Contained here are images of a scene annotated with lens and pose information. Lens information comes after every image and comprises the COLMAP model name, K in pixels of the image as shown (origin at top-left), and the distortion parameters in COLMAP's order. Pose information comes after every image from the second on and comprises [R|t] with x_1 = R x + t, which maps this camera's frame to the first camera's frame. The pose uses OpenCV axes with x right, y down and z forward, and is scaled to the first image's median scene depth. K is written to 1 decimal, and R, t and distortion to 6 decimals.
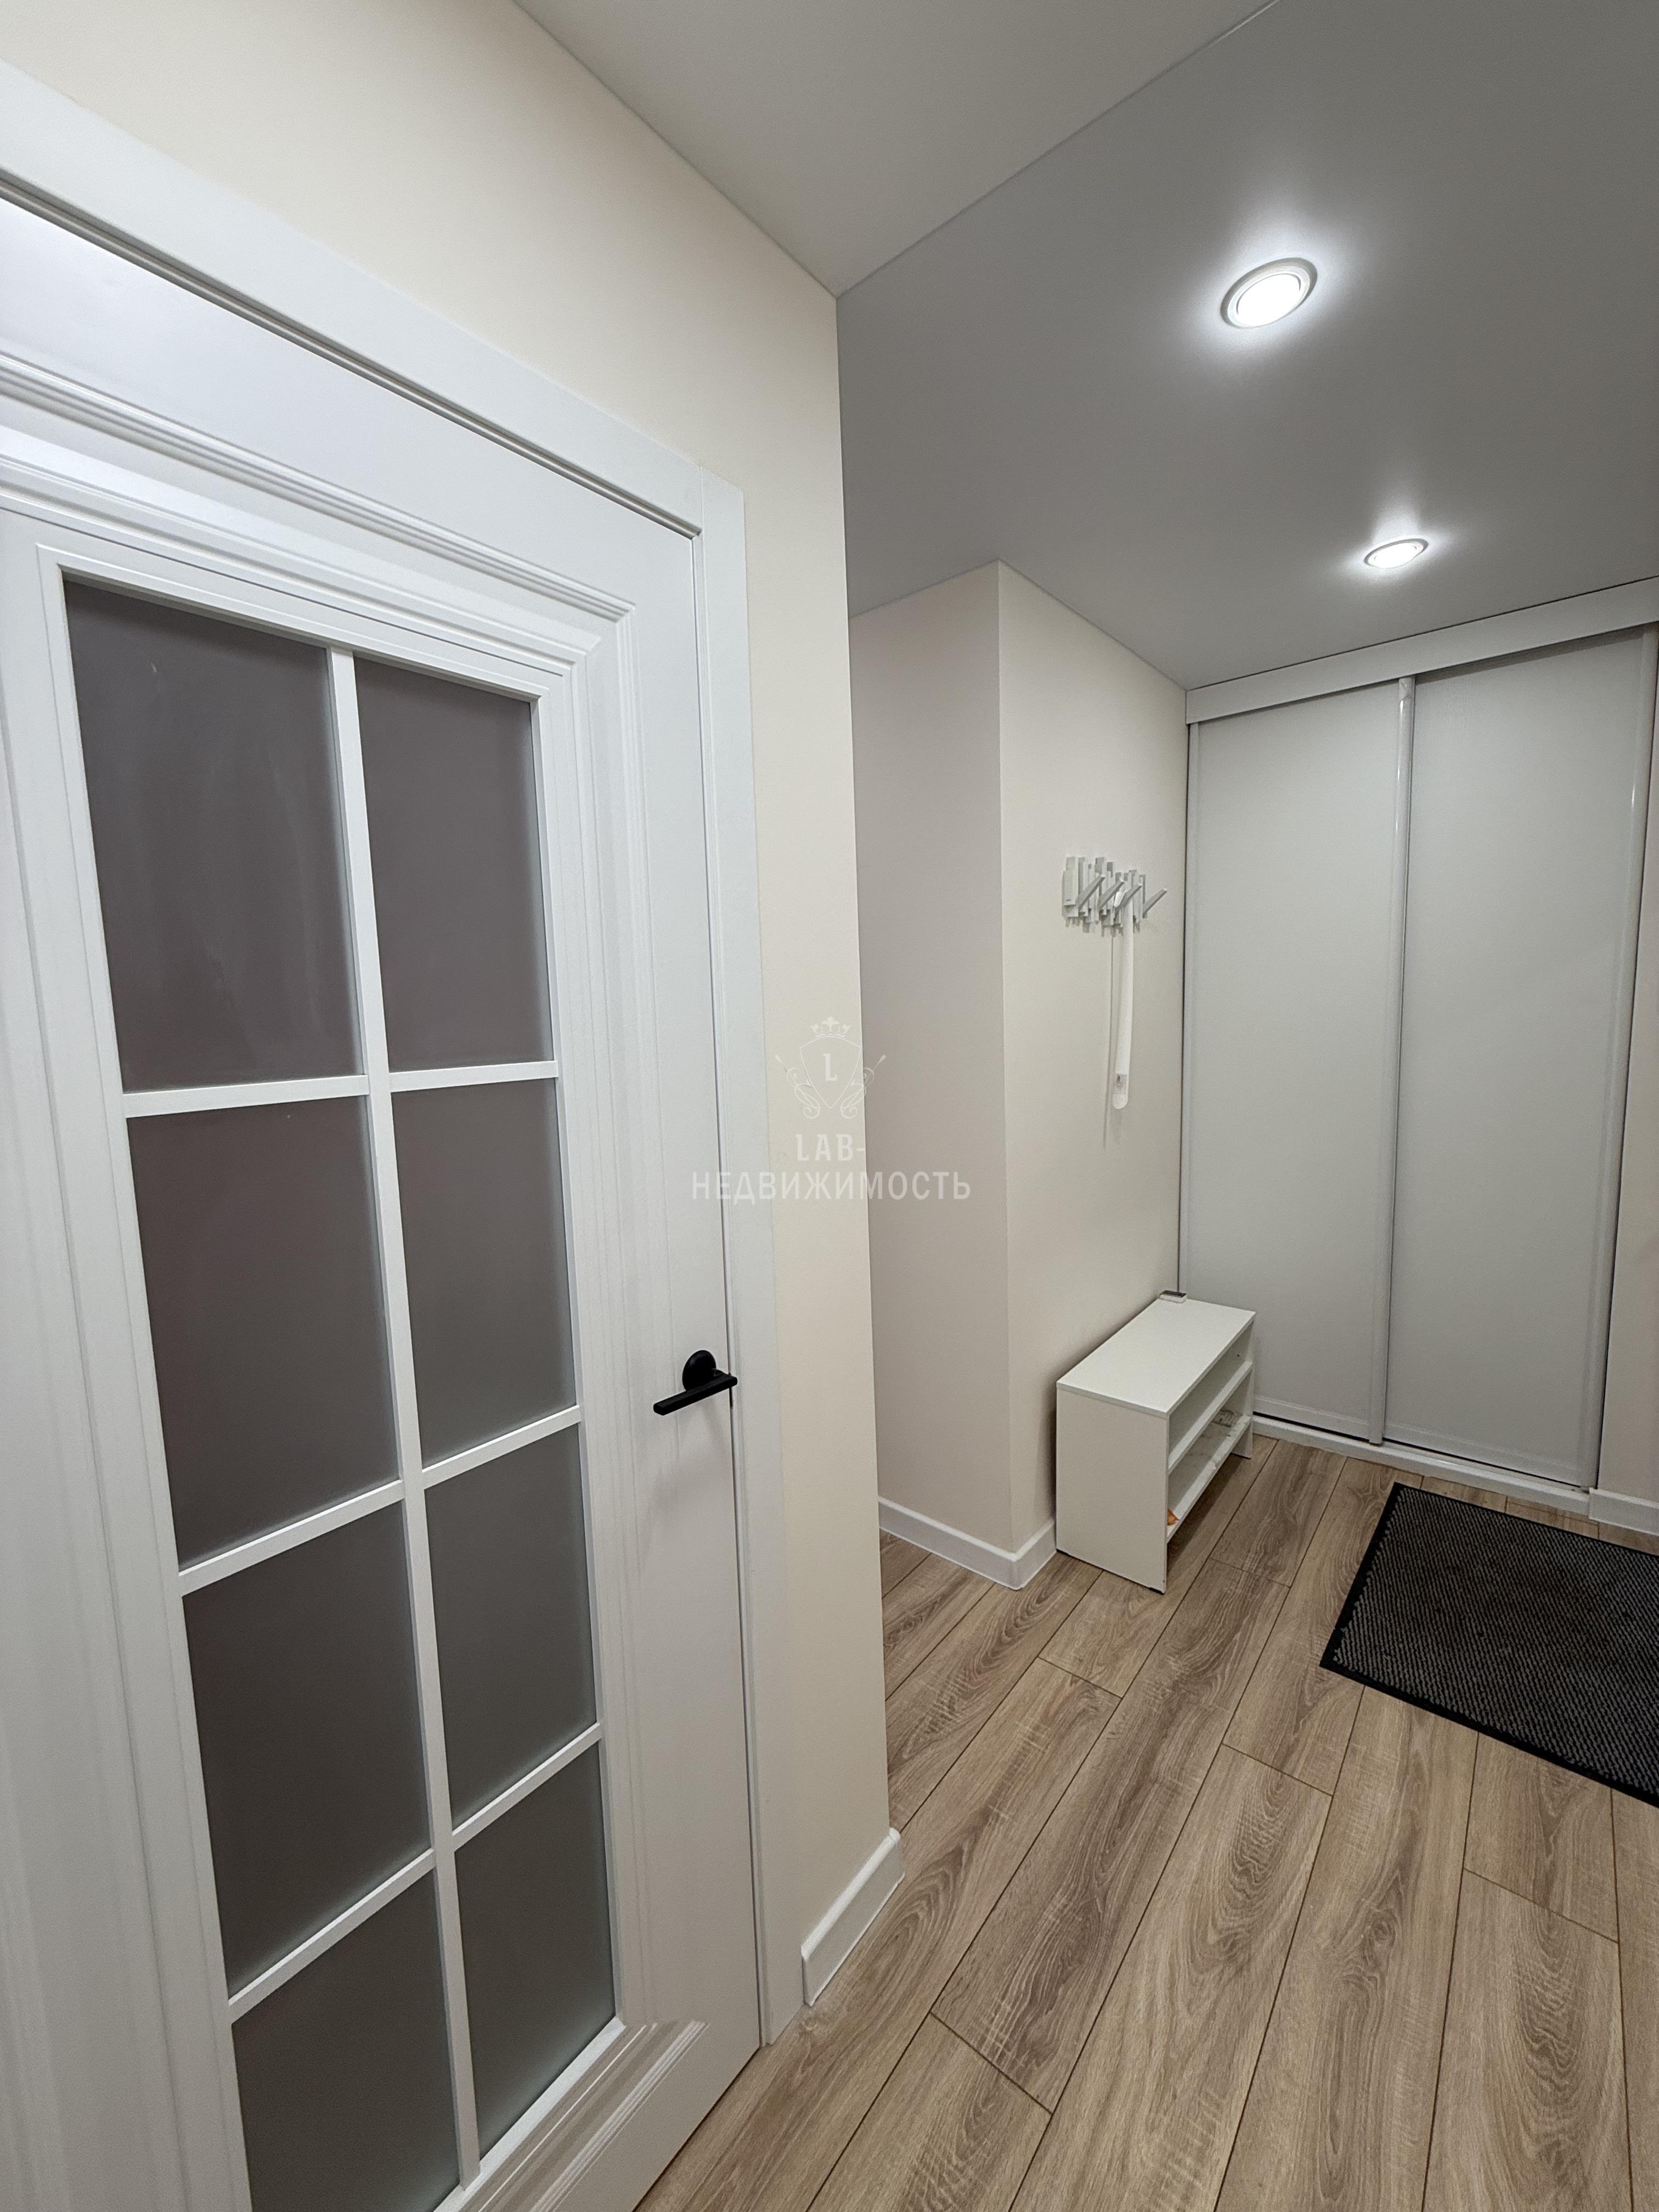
lens RADIAL K [[880.7, 0, 834.6], [0, 880.7, 1098.1], [0, 0, 1]] dist [-0.001183, 0.000277]
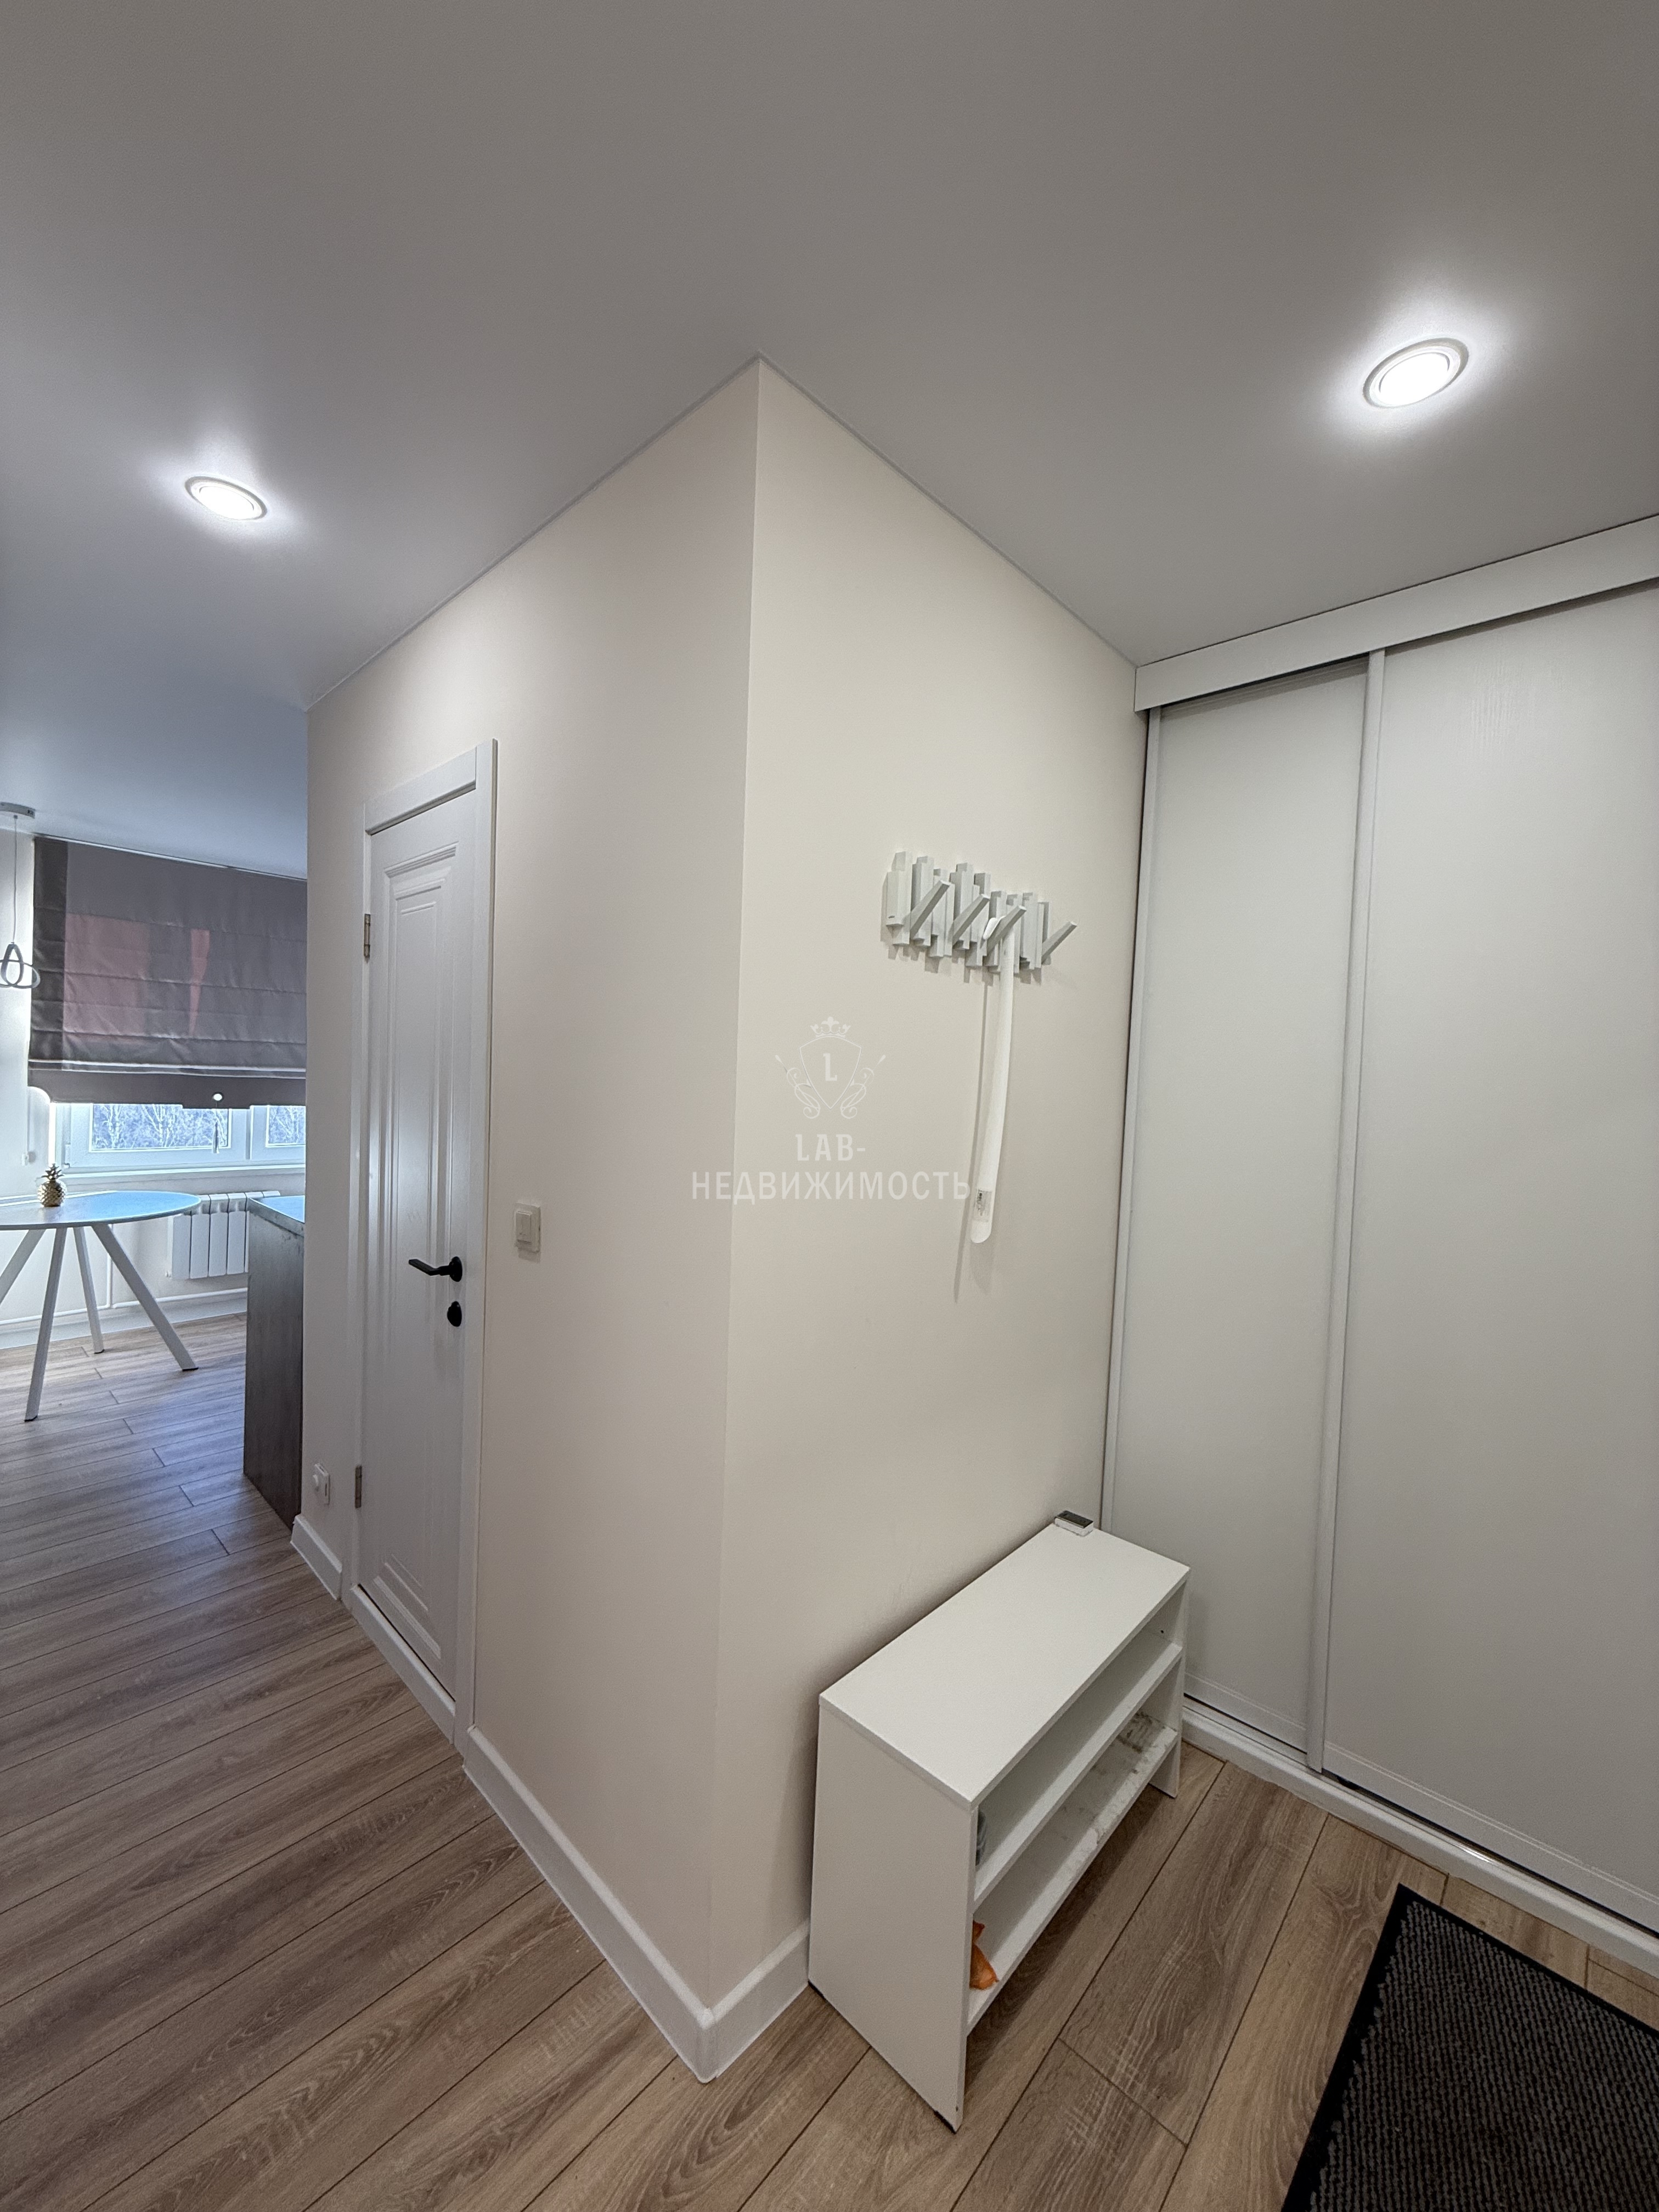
lens RADIAL K [[880.7, 0, 834.6], [0, 880.7, 1098.1], [0, 0, 1]] dist [-0.001183, 0.000277]
pose [[0.996334, 0.070188, -0.048913, 0.279403], [-0.073950, 0.994056, -0.079895, -0.040270], [0.043015, 0.083220, 0.995602, 0.386568]]
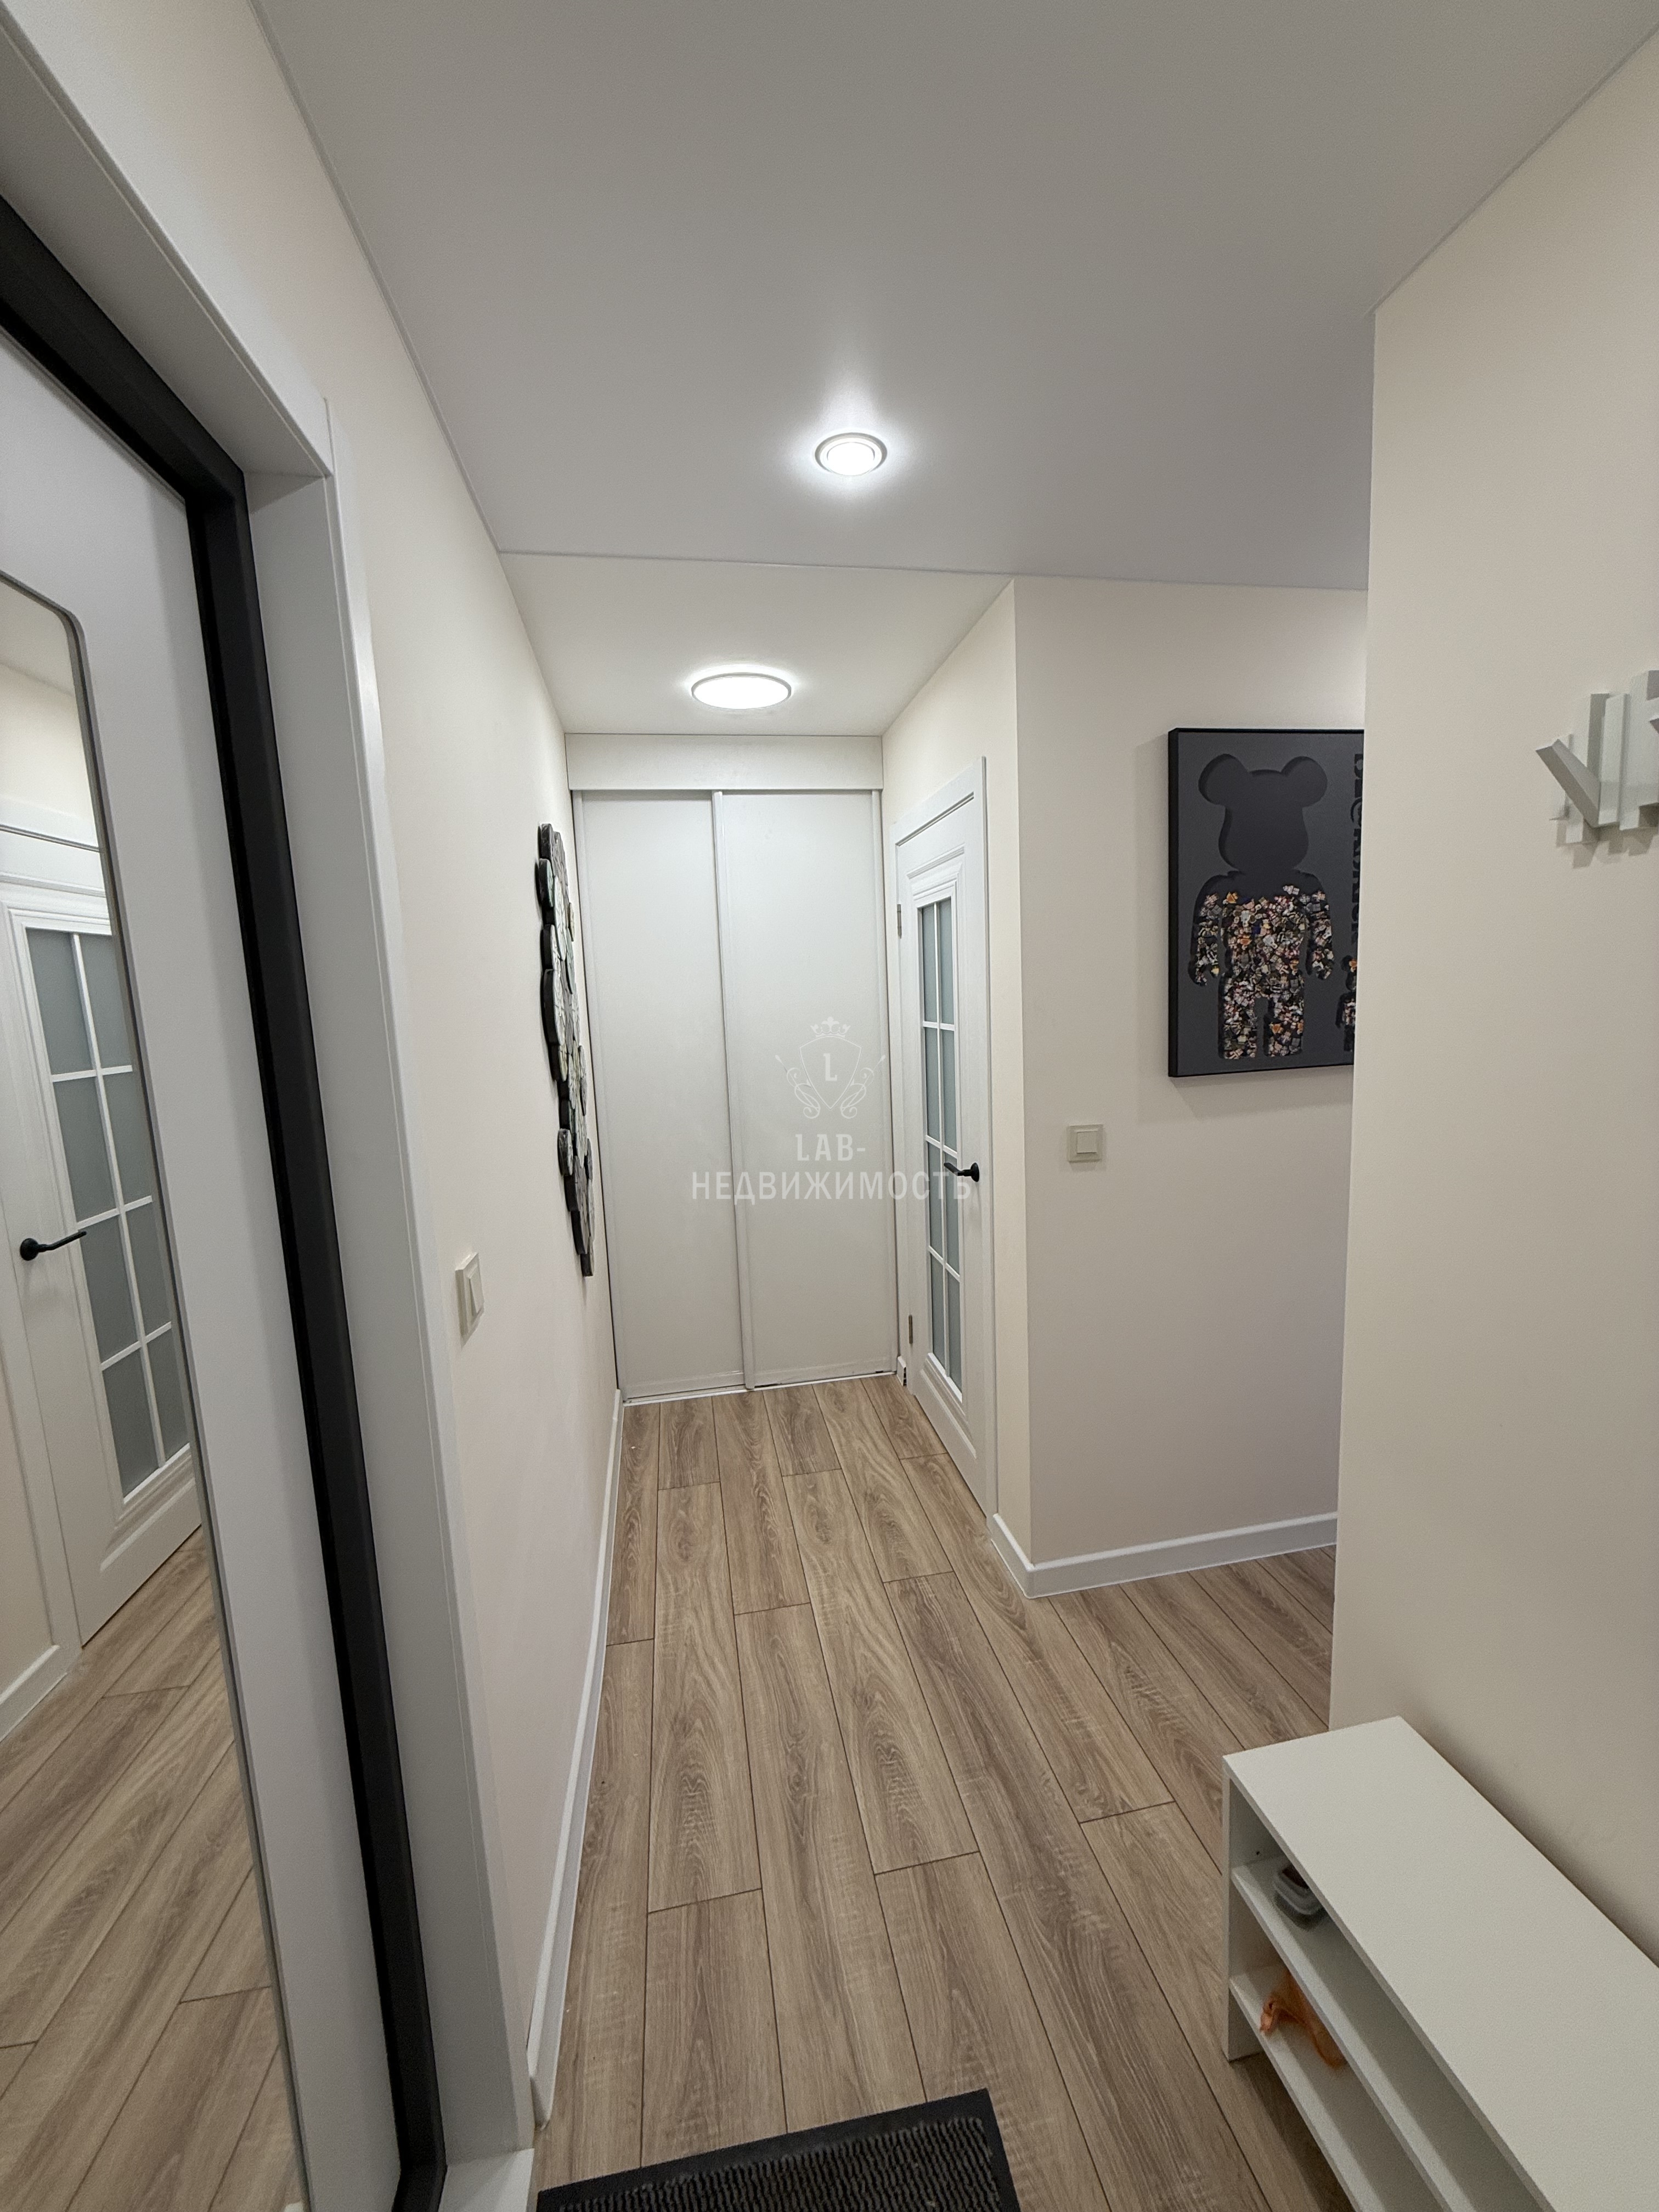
lens RADIAL K [[880.7, 0, 834.6], [0, 880.7, 1098.1], [0, 0, 1]] dist [-0.001183, 0.000277]
pose [[-0.638878, 0.154318, -0.753672, 0.888486], [-0.022966, 0.975412, 0.219189, -0.181267], [0.768965, 0.157344, -0.619625, 1.069882]]
